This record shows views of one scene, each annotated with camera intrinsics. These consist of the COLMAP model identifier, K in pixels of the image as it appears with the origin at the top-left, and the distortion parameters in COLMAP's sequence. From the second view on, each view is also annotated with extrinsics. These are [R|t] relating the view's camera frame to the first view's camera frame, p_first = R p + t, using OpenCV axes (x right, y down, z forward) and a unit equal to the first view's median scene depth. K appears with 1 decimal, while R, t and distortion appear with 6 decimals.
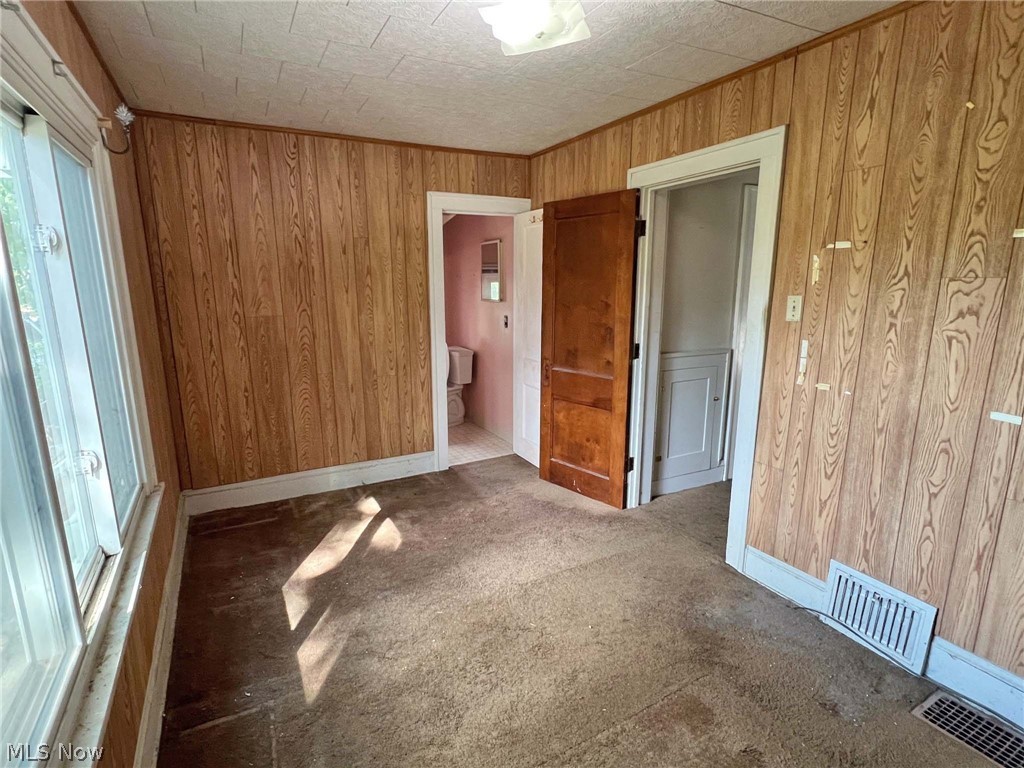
lens RADIAL K [[523.7, 0, 510.3], [0, 523.7, 387.3], [0, 0, 1]] dist [0.001114, -0.000355]
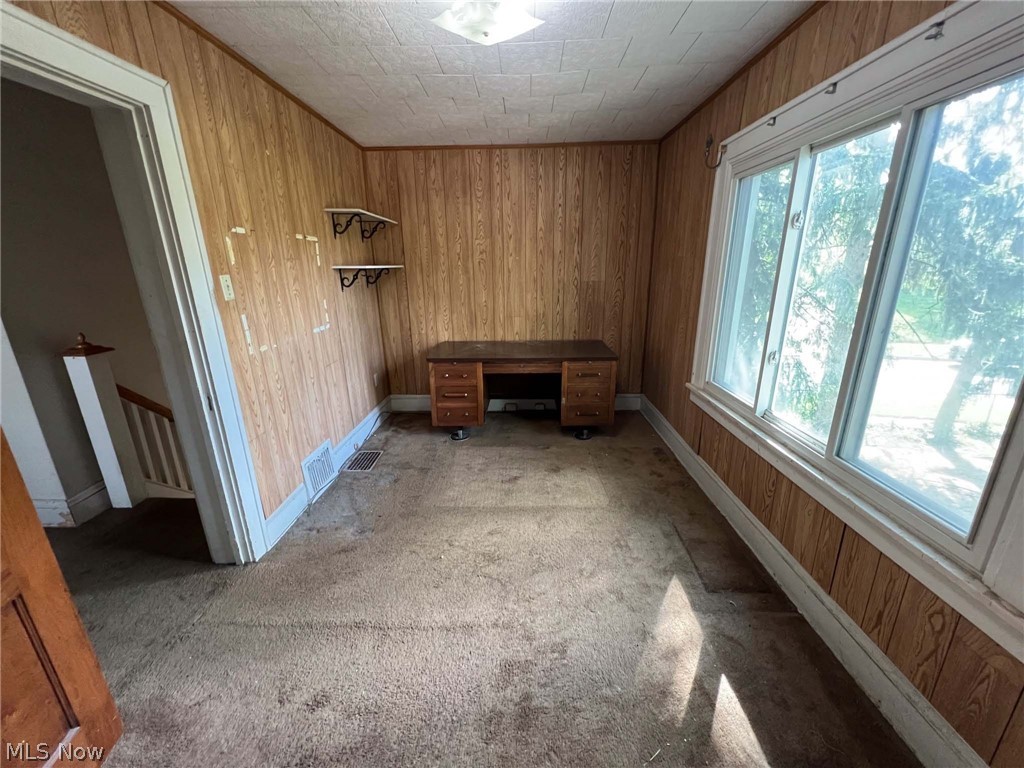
lens RADIAL K [[409.7, 0, 513.1], [0, 409.7, 385.9], [0, 0, 1]] dist [-0.002199, -0.000178]
pose [[-0.870414, -0.126117, 0.475893, -0.402611], [0.116990, 0.885959, 0.448765, -0.298392], [-0.478218, 0.446286, -0.756396, 1.544933]]
